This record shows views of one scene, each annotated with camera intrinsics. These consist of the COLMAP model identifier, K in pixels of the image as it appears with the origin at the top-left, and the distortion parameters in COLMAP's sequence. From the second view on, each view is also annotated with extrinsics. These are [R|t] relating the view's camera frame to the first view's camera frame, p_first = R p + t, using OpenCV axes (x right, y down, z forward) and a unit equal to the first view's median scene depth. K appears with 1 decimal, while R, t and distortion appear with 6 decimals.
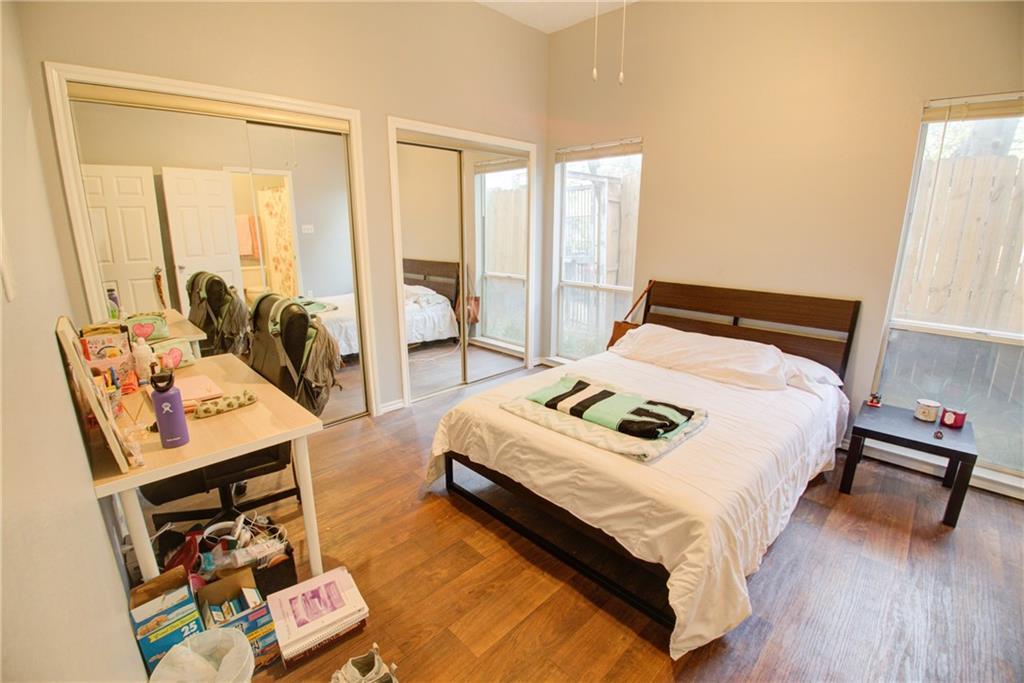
lens RADIAL K [[443.0, 0, 511.6], [0, 443.0, 343.8], [0, 0, 1]] dist [-0.033096, -0.005680]
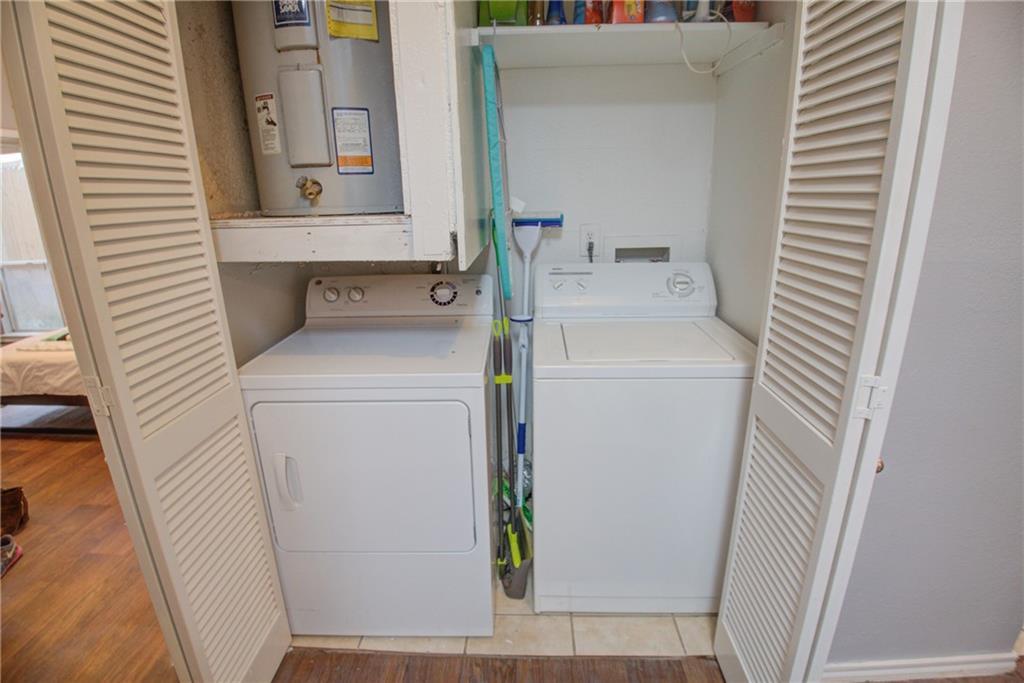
lens RADIAL K [[487.4, 0, 512.0], [0, 487.4, 341.5], [0, 0, 1]] dist [-0.052387, -0.000004]
pose [[0.728245, -0.215115, 0.650680, 0.179981], [0.194680, 0.975280, 0.104540, 0.283949], [-0.657083, 0.050543, 0.752121, -1.075893]]
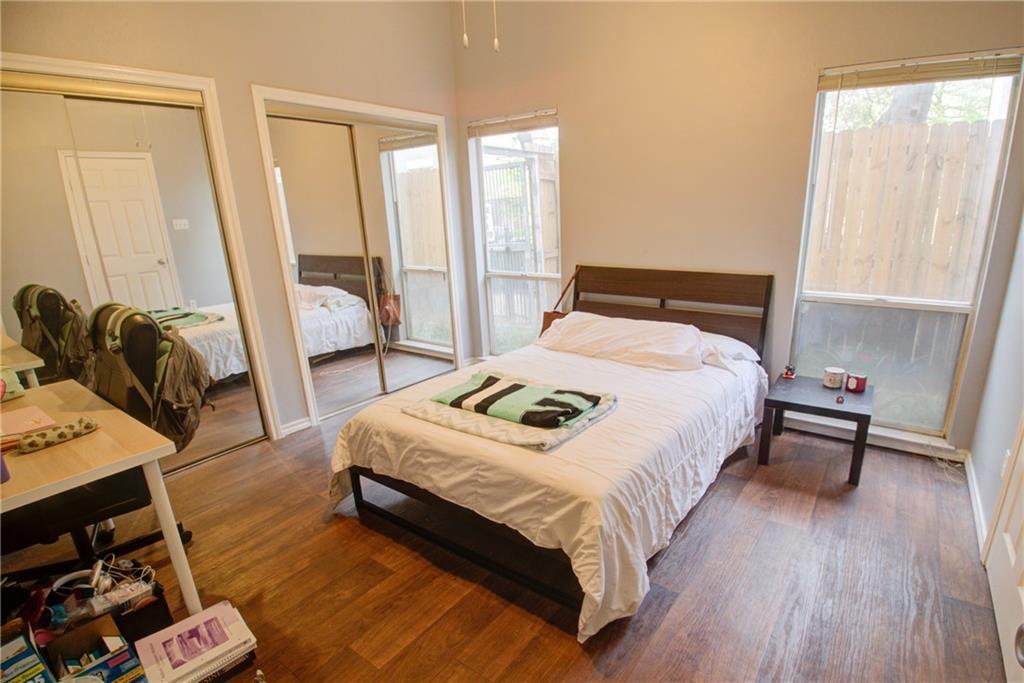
lens RADIAL K [[500.4, 0, 555.8], [0, 500.4, 374.3], [0, 0, 1]] dist [-0.040329, -0.003026]
pose [[0.981698, -0.083787, 0.171024, 0.127334], [0.073665, 0.995181, 0.064712, 0.024468], [-0.175622, -0.050929, 0.983139, -0.071433]]
